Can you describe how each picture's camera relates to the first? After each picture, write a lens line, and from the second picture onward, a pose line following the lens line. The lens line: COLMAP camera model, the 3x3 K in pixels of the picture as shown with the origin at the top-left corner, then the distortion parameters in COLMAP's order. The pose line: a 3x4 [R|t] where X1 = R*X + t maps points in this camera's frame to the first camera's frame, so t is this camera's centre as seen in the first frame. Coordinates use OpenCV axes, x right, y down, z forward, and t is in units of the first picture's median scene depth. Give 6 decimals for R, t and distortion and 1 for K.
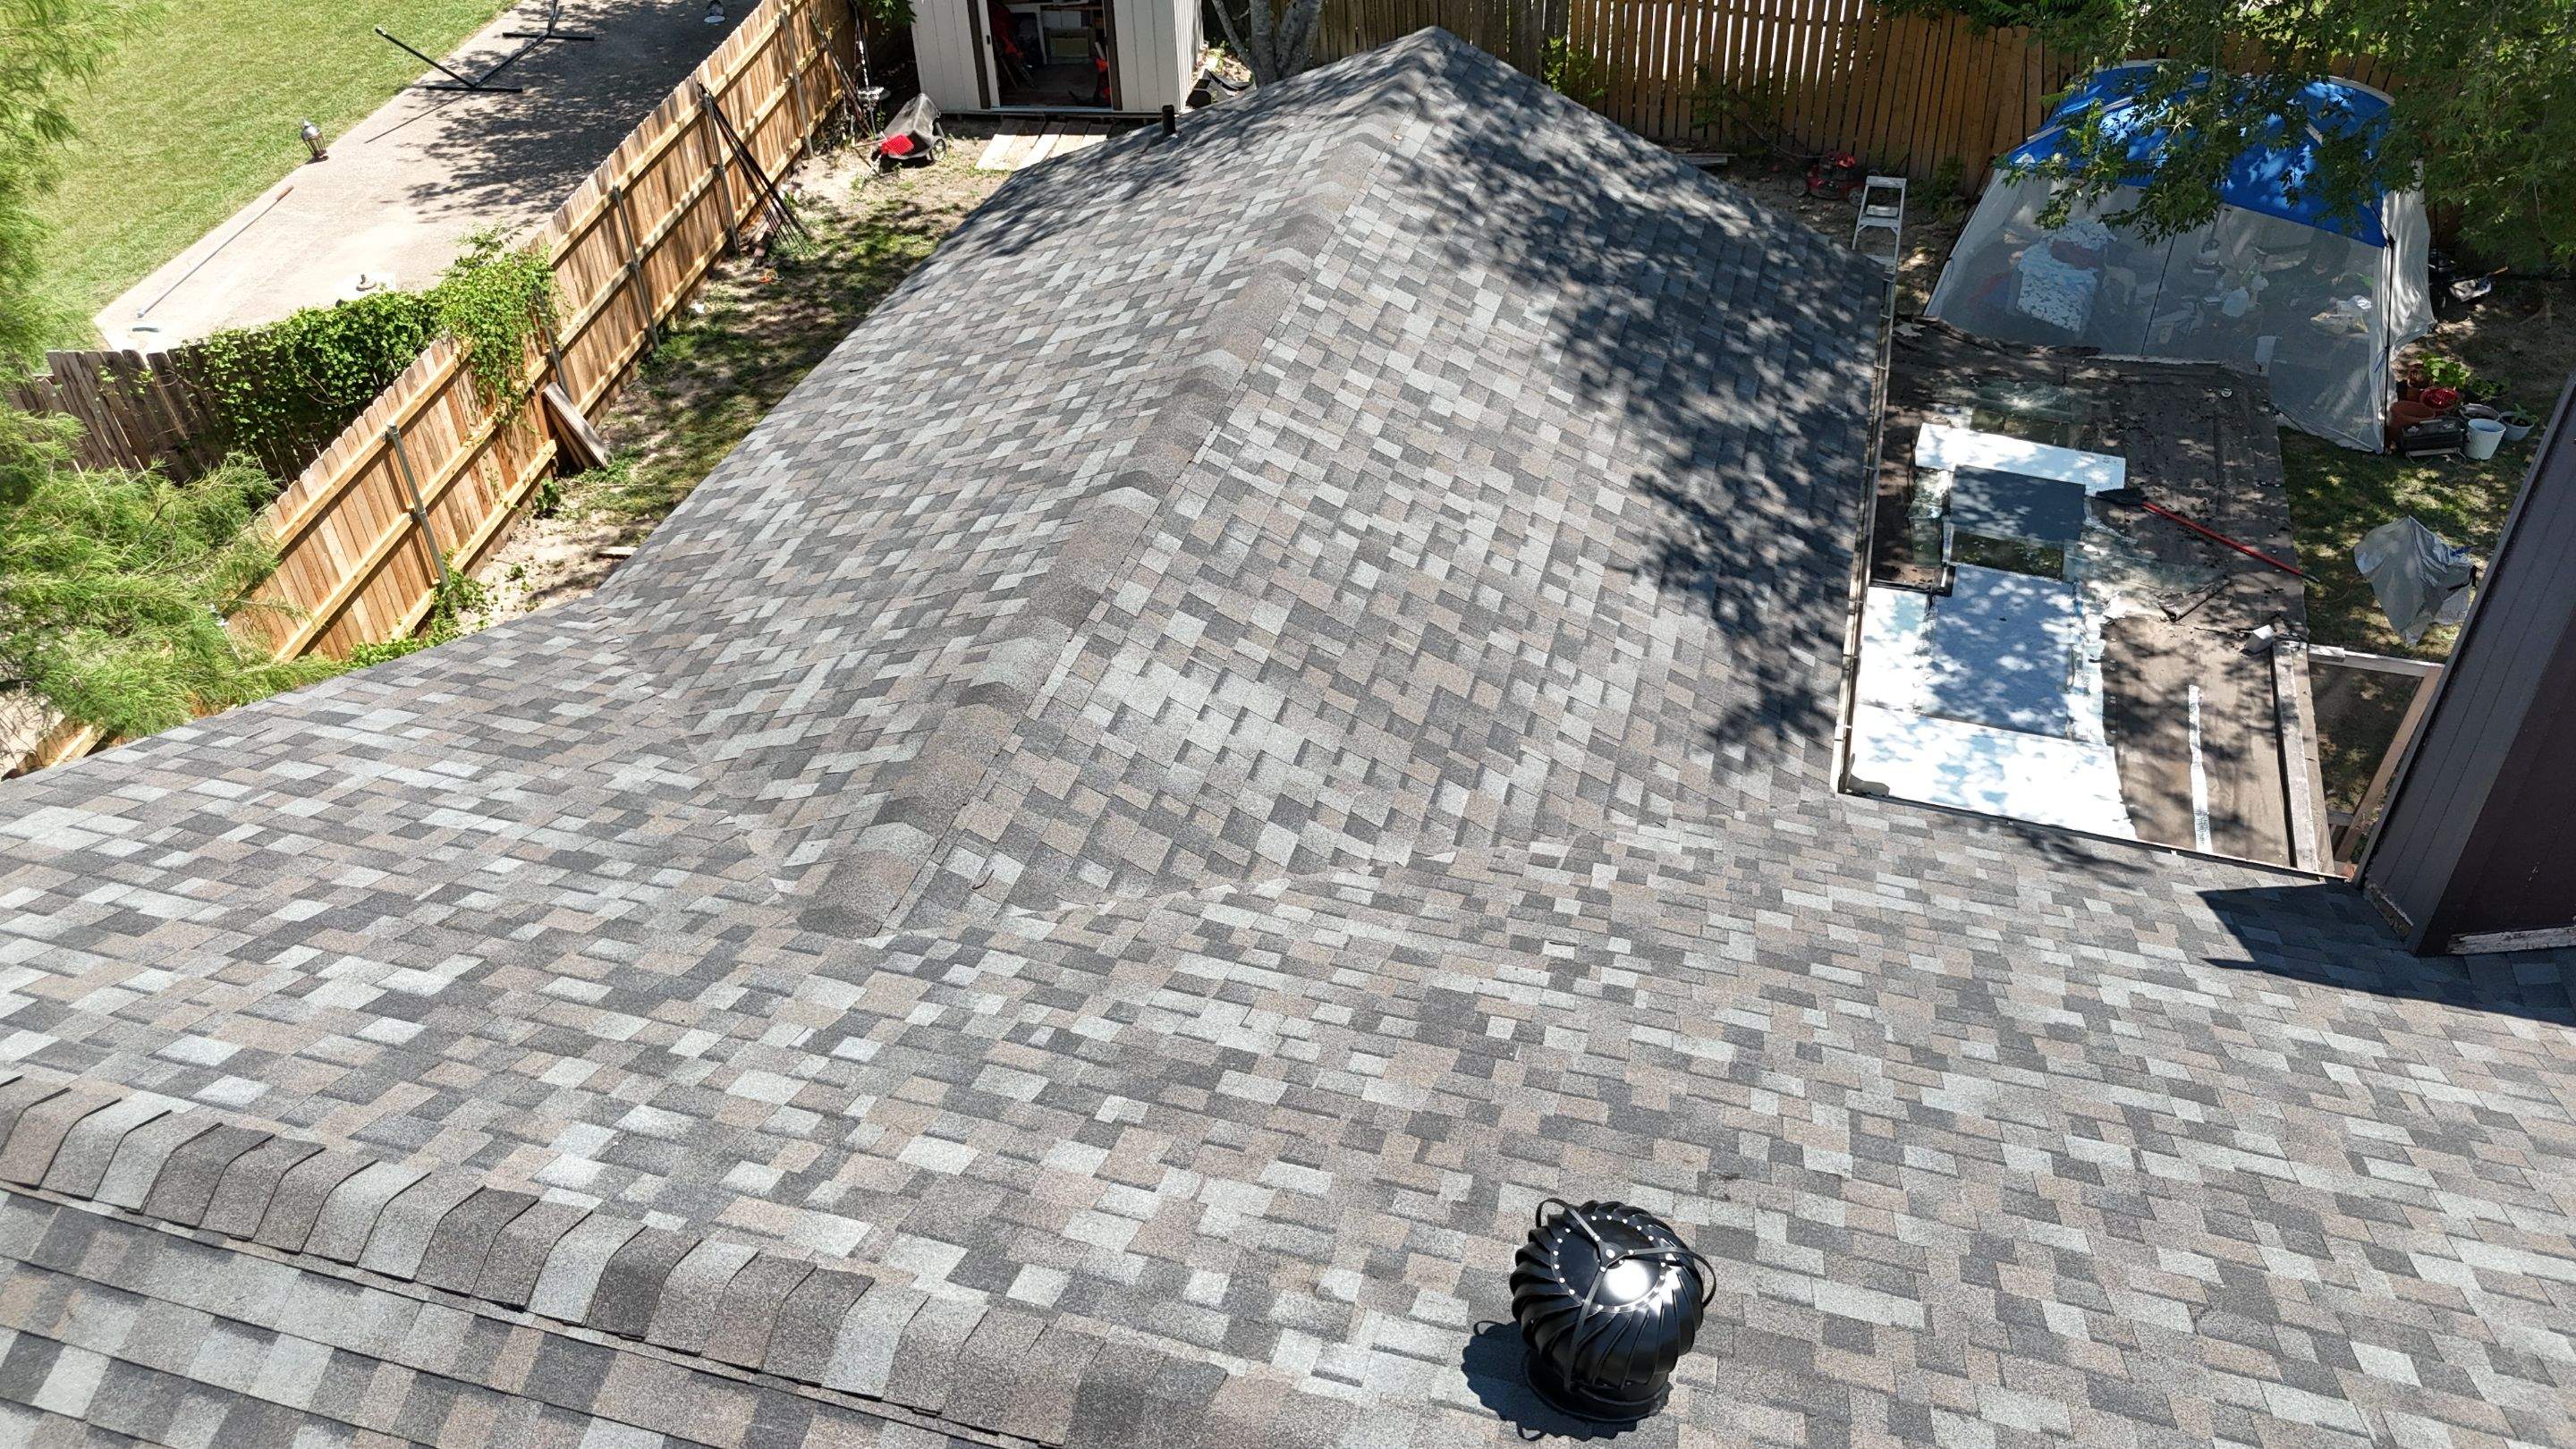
lens RADIAL K [[1895.7, 0, 1291.1], [0, 1895.7, 730.0], [0, 0, 1]] dist [0.084798, -0.088882]
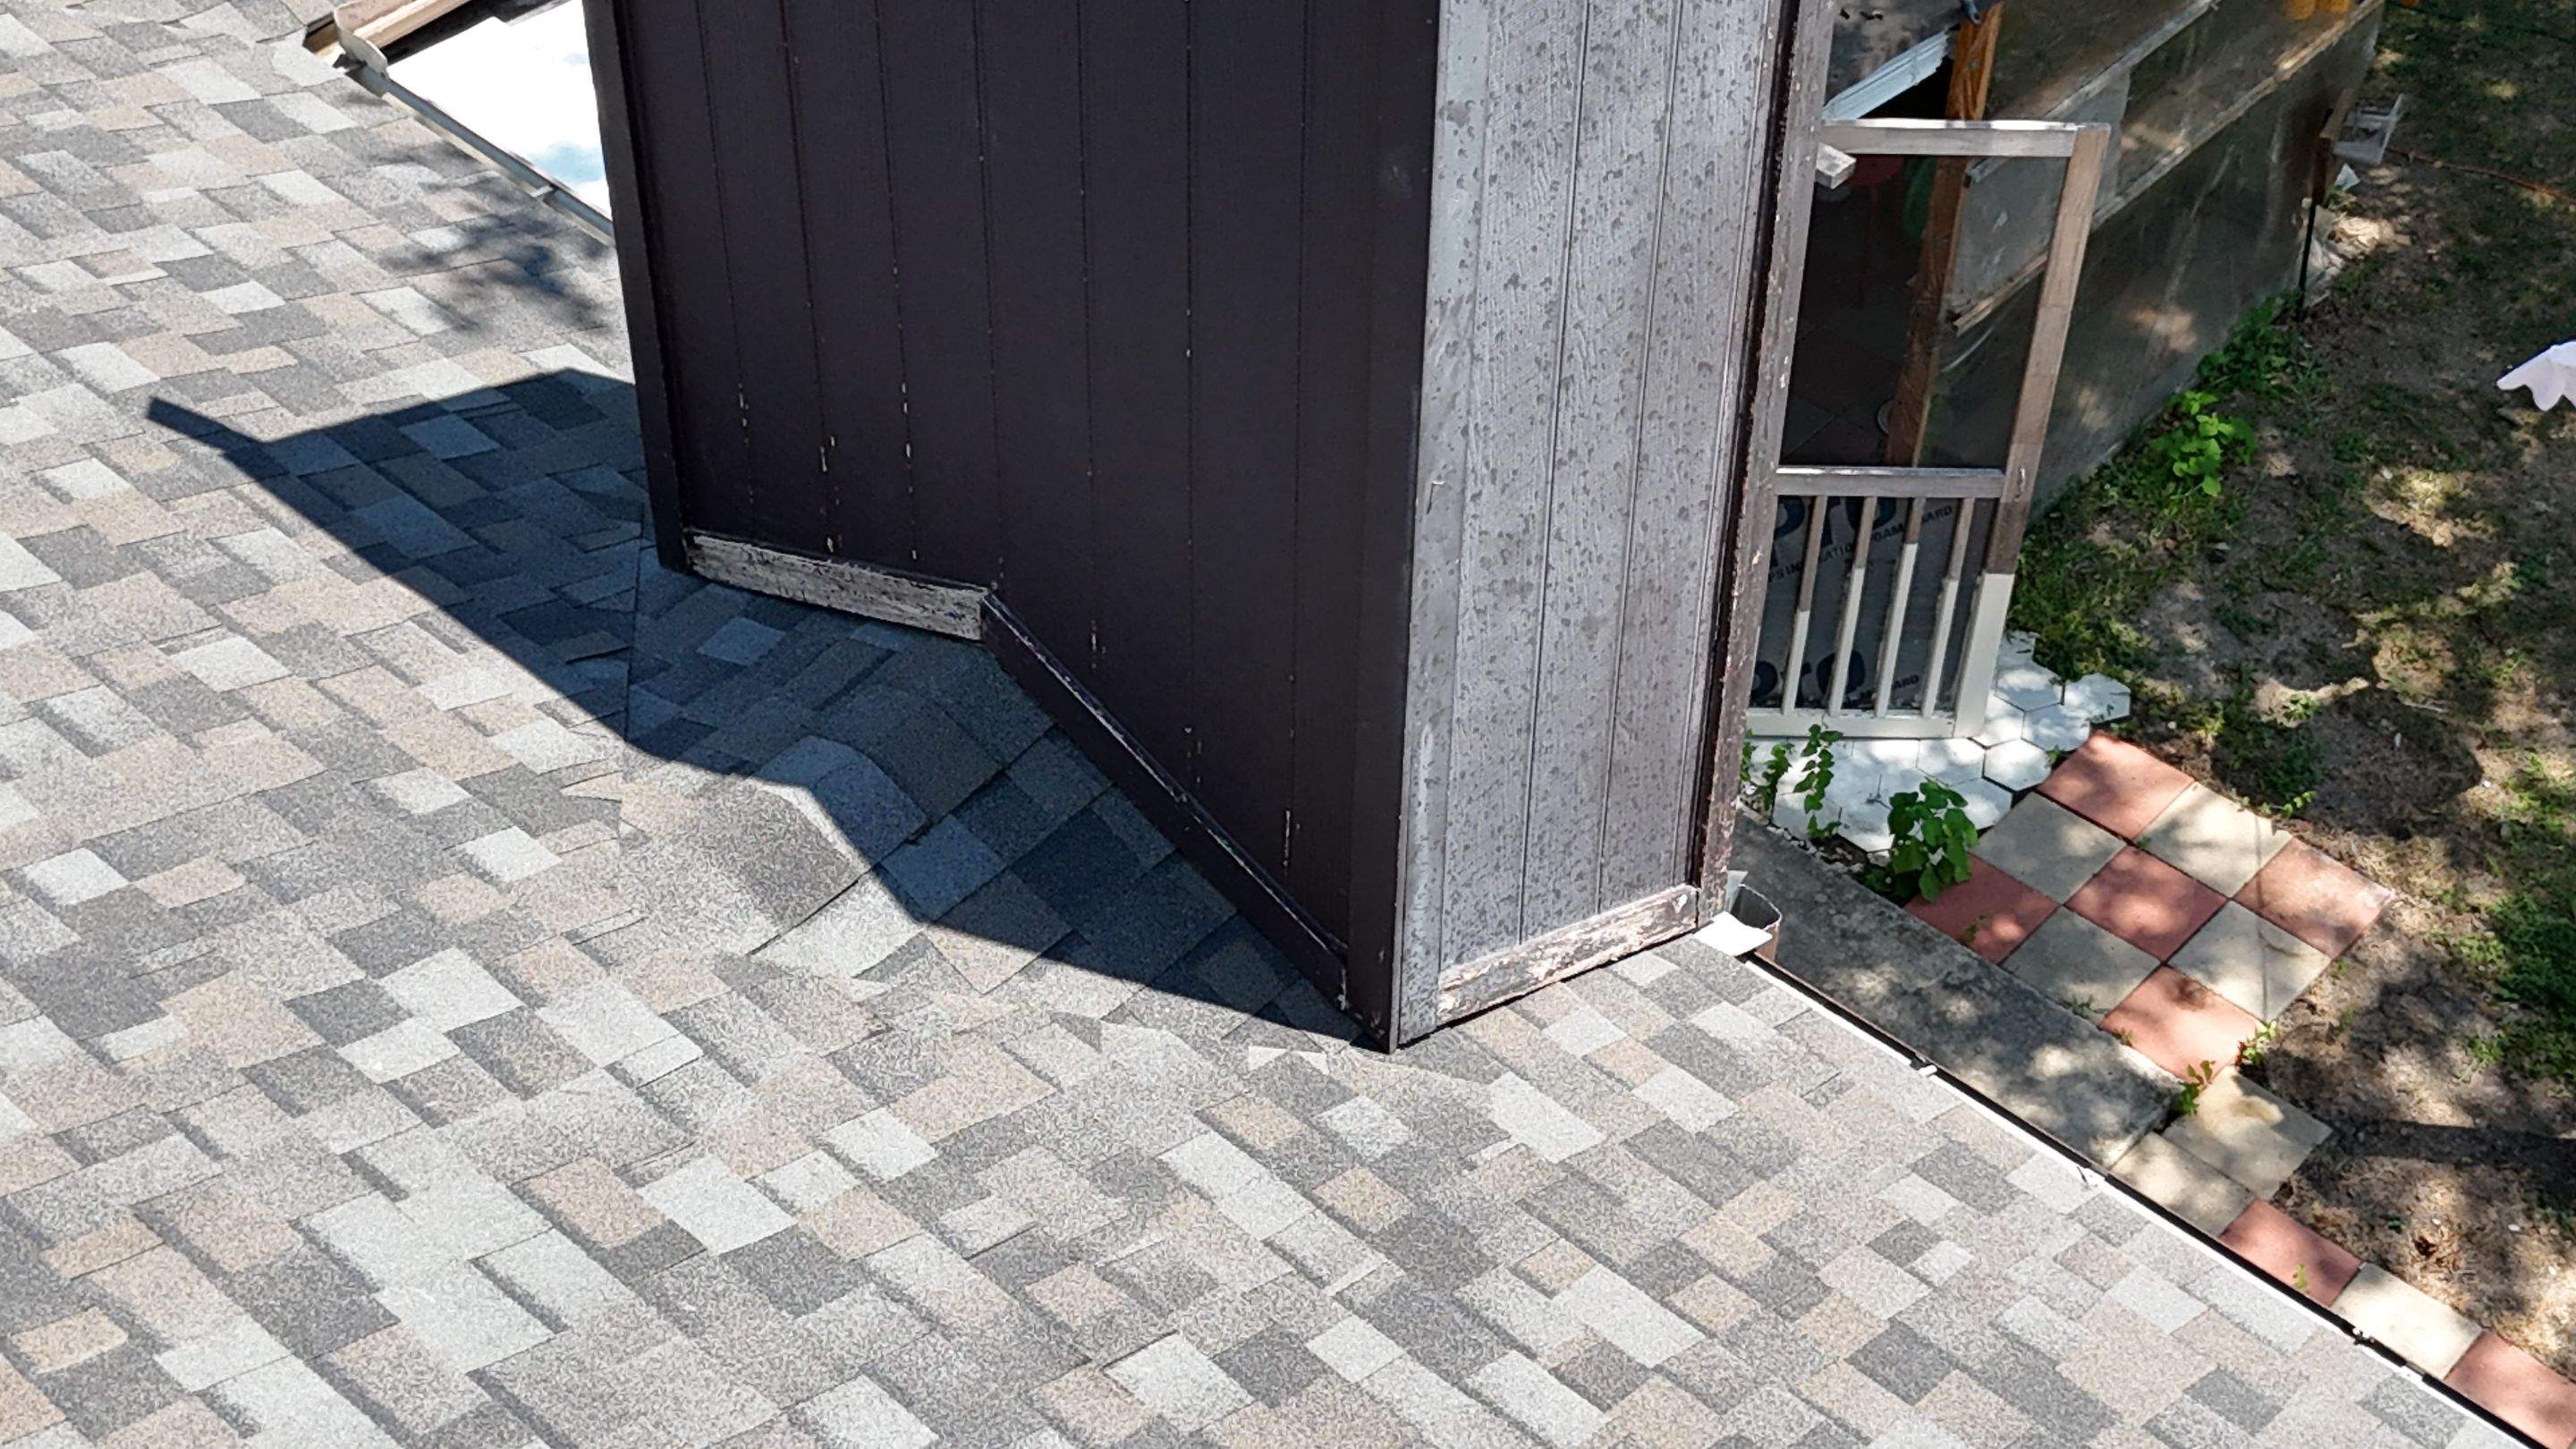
lens RADIAL K [[3783.3, 0, 1324.9], [0, 3783.3, 721.2], [0, 0, 1]] dist [0.203891, -0.733405]
pose [[0.897294, 0.315045, -0.309209, 0.852496], [-0.280948, 0.947855, 0.150464, -0.021544], [0.340488, -0.048139, 0.939016, 0.181552]]
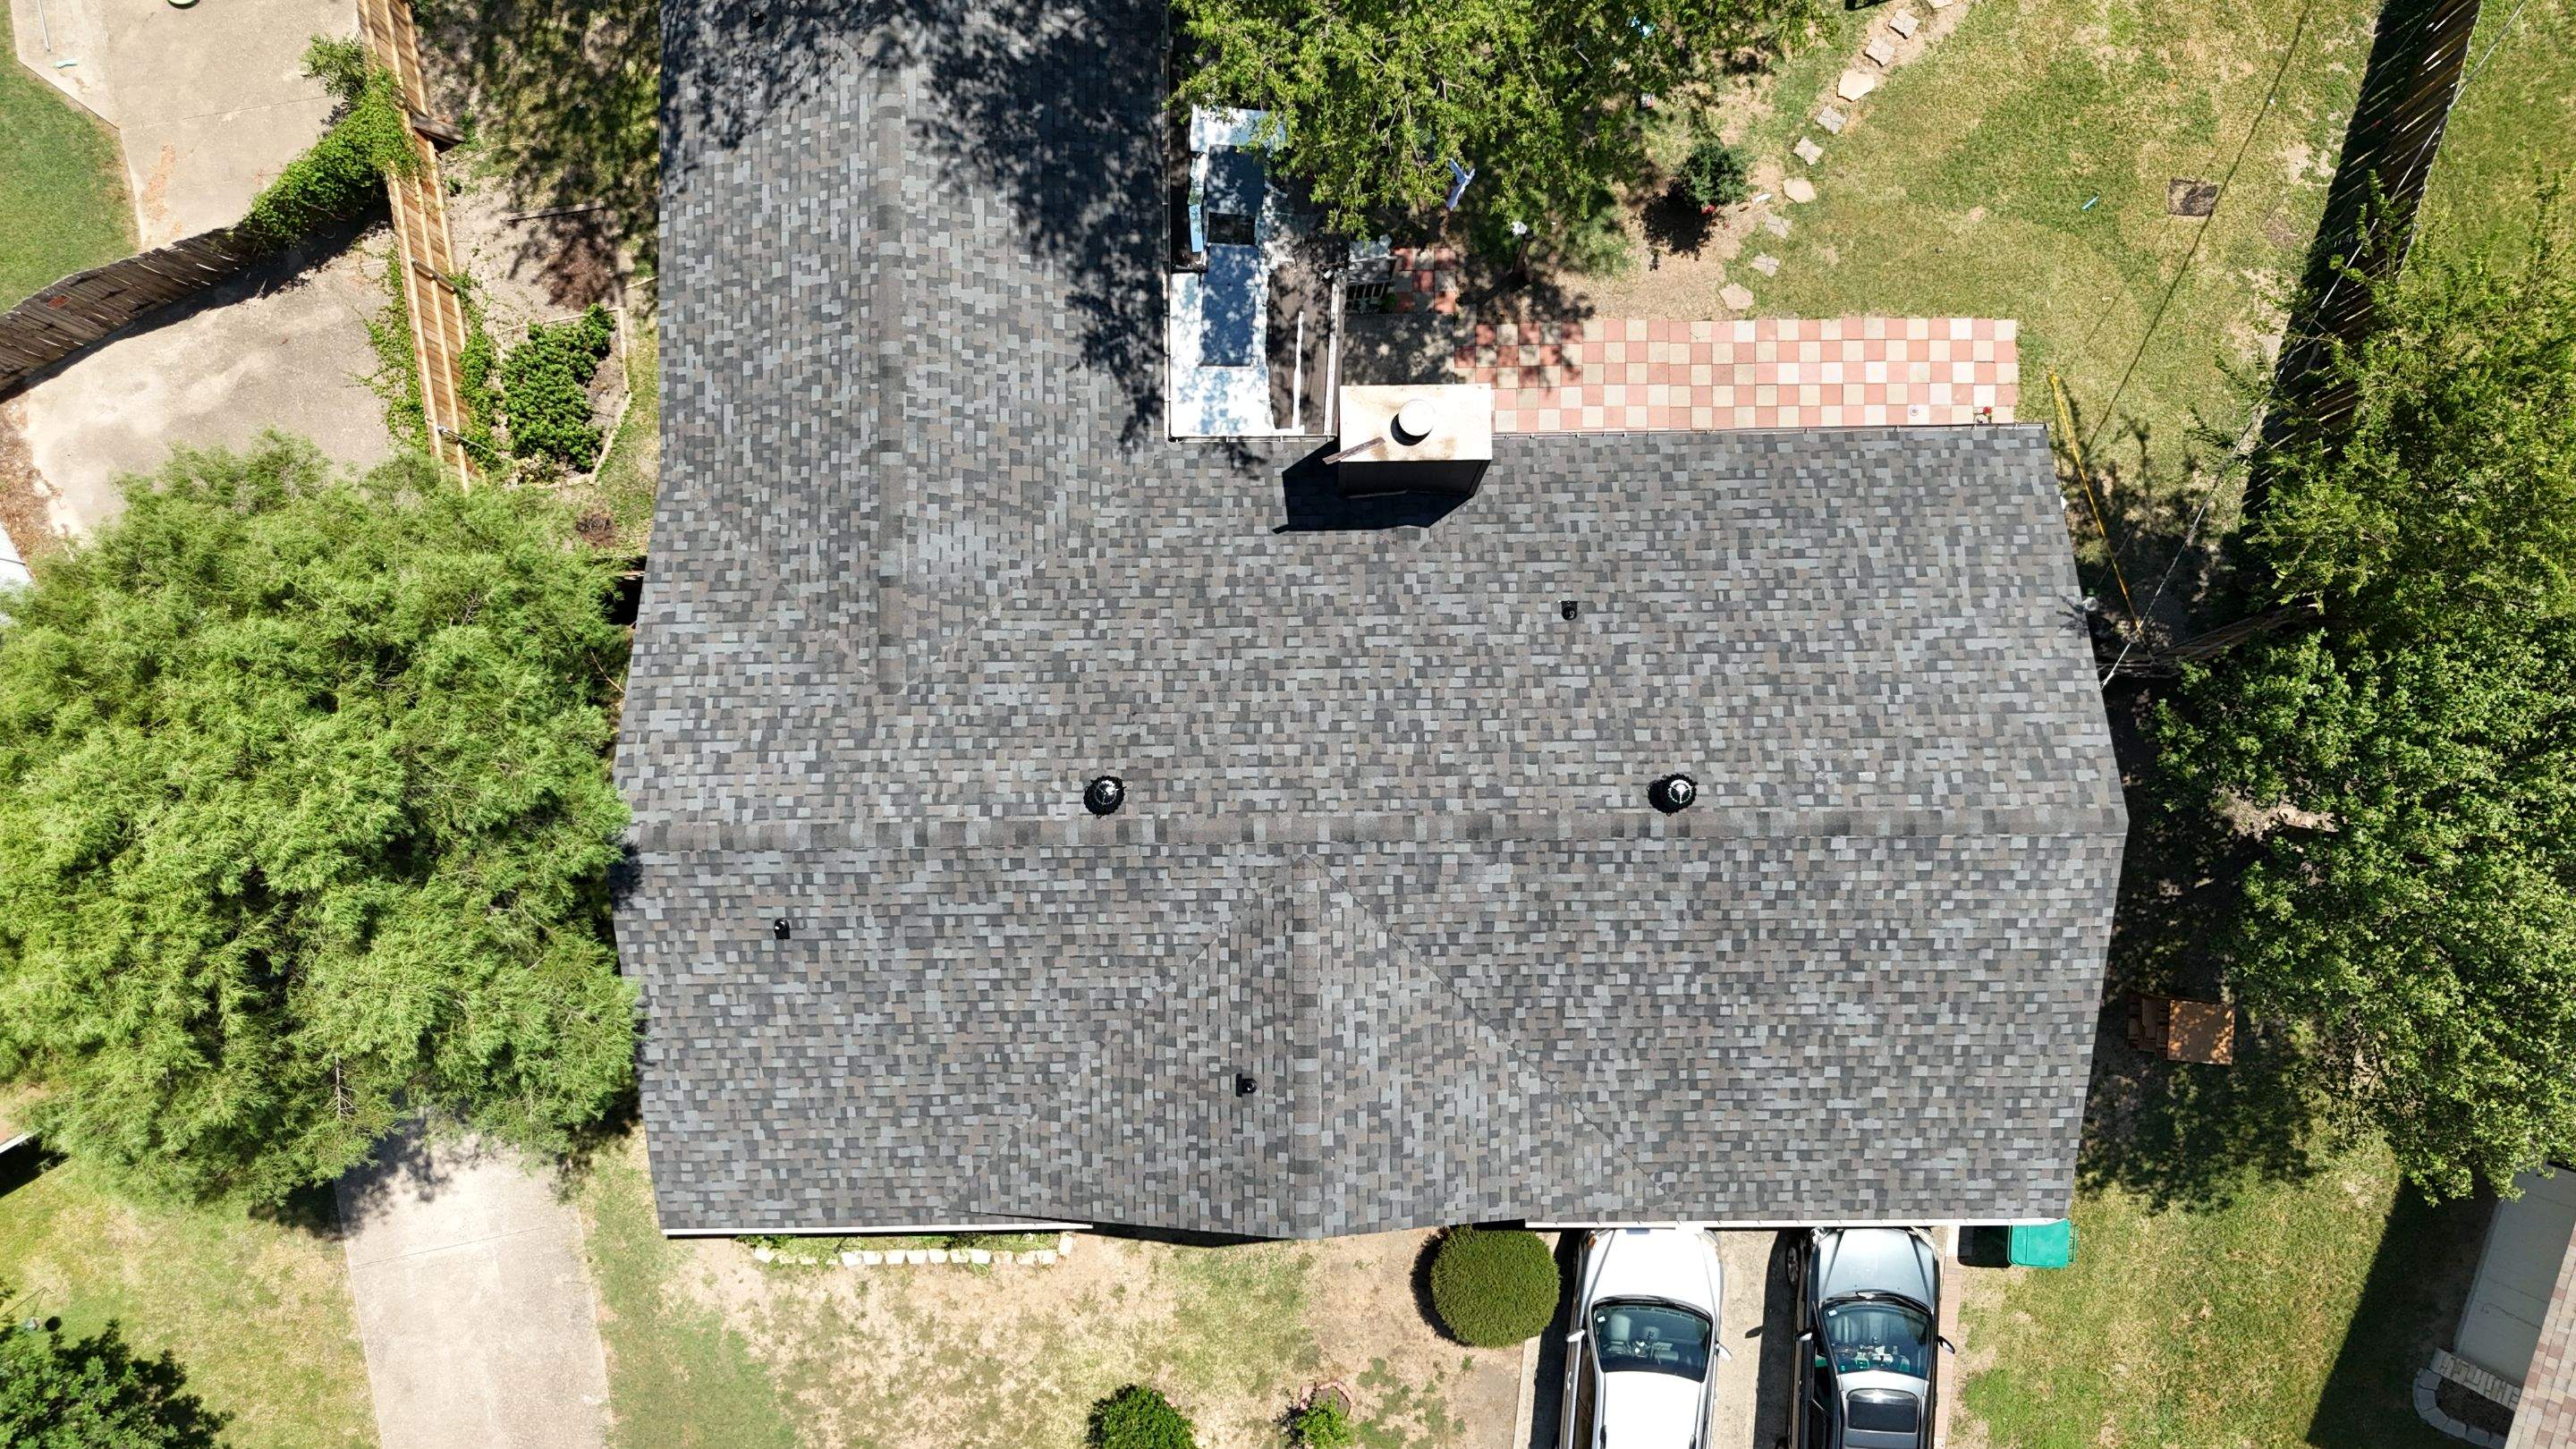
lens RADIAL K [[1893.4, 0, 1291.6], [0, 1893.4, 722.2], [0, 0, 1]] dist [0.196629, -0.654785]
pose [[0.959128, -0.282589, 0.014706, 0.298919], [0.175356, 0.634353, 0.752893, -1.735774], [-0.222088, -0.719542, 0.657979, -1.136940]]
